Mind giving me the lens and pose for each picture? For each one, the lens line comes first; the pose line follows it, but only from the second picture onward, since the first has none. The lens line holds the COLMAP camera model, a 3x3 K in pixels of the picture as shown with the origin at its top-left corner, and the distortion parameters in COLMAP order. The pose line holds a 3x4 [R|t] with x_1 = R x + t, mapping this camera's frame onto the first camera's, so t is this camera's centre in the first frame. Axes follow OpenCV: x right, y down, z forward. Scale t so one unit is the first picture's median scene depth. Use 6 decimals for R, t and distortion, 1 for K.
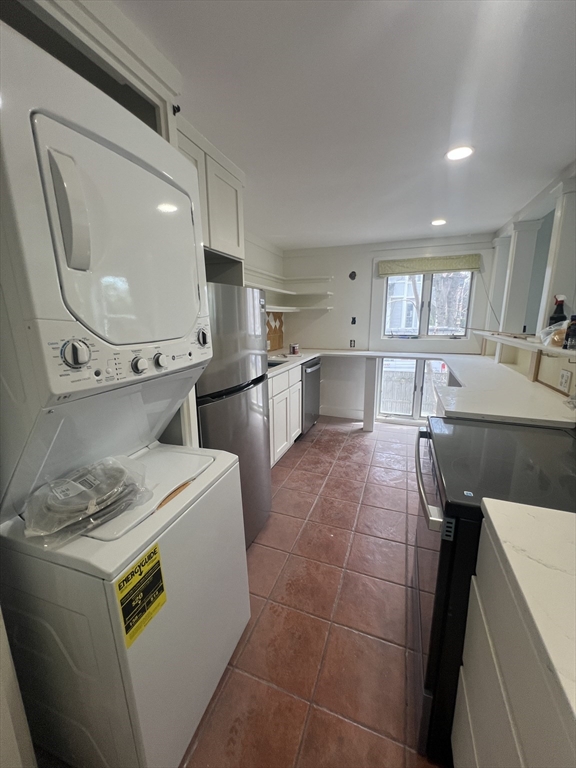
lens RADIAL K [[308.2, 0, 287.4], [0, 308.2, 385.2], [0, 0, 1]] dist [0.000781, 0.000676]
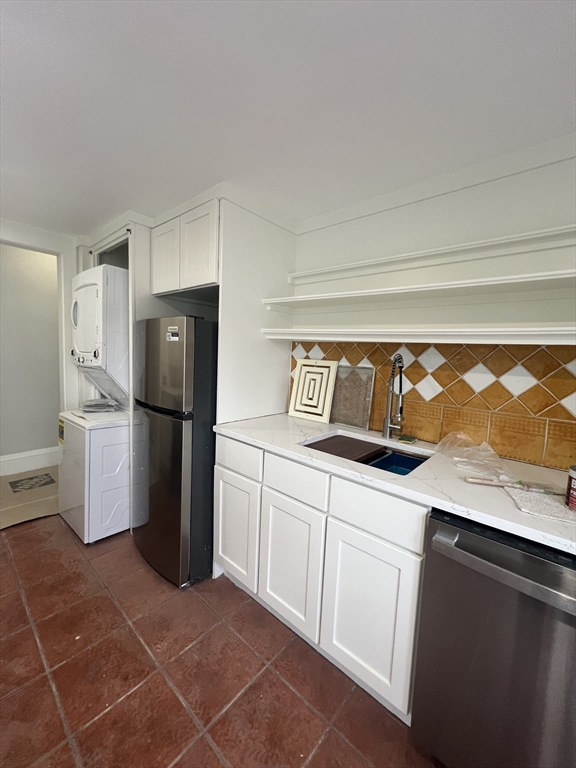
lens RADIAL K [[308.2, 0, 287.1], [0, 308.2, 382.1], [0, 0, 1]] dist [0.000781, 0.000676]
pose [[-0.353597, 0.077682, -0.932167, 0.564193], [-0.245457, 0.953918, 0.172603, -0.312816], [0.902618, 0.289838, -0.318235, 1.410707]]
